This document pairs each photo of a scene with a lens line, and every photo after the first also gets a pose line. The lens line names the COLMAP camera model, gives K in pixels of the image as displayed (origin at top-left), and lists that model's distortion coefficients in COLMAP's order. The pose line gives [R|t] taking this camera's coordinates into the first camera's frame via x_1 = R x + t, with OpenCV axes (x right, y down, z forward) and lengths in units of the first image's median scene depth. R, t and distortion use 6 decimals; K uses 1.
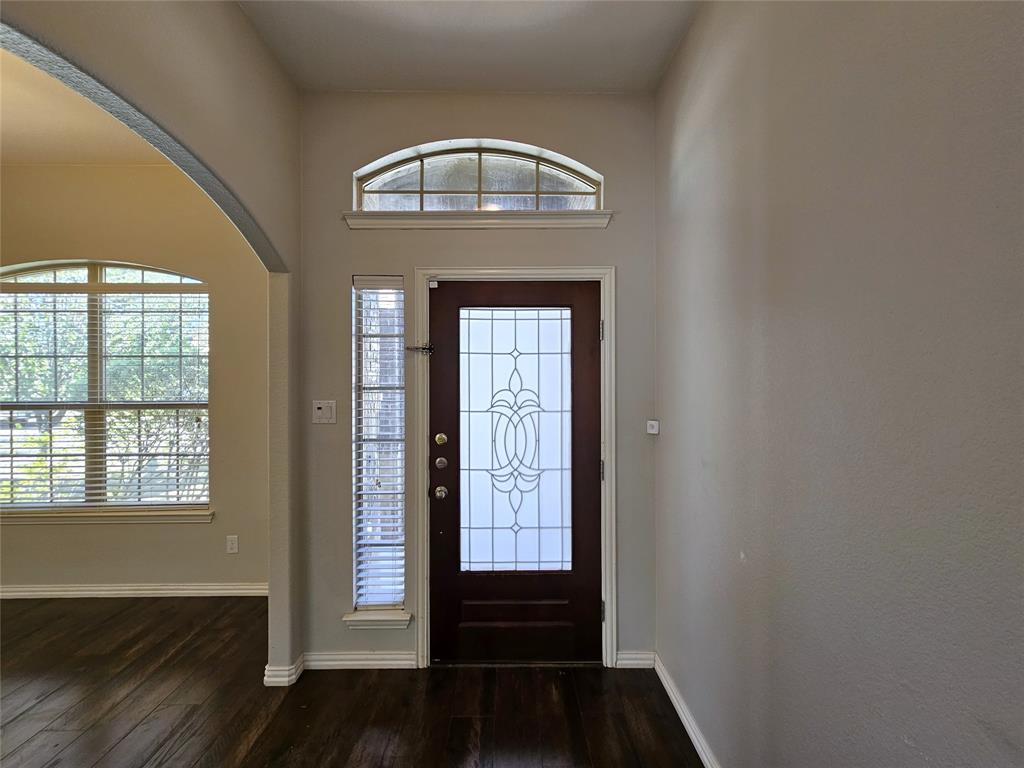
lens RADIAL K [[345.1, 0, 513.5], [0, 345.1, 387.2], [0, 0, 1]] dist [-0.001193, 0.000142]
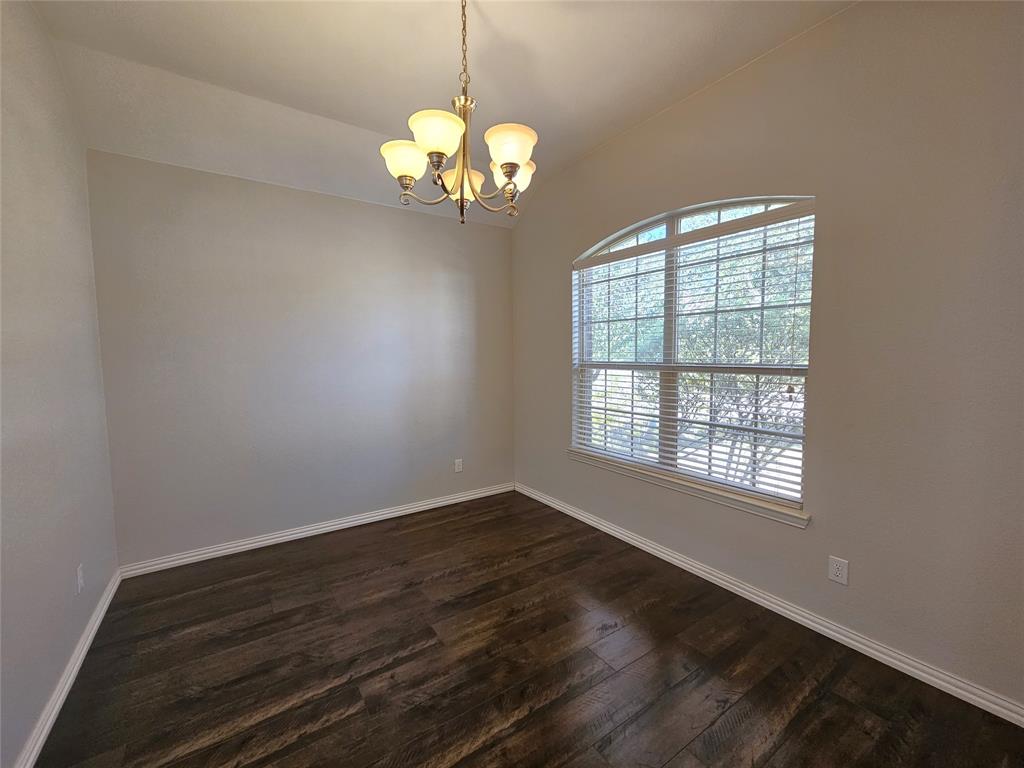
lens RADIAL K [[426.1, 0, 511.2], [0, 426.1, 379.9], [0, 0, 1]] dist [0.001691, 0.000451]
pose [[0.539711, 0.053915, -0.840122, -0.450781], [0.008773, 0.997533, 0.069652, 0.002080], [0.841805, -0.044963, 0.537906, -0.013345]]
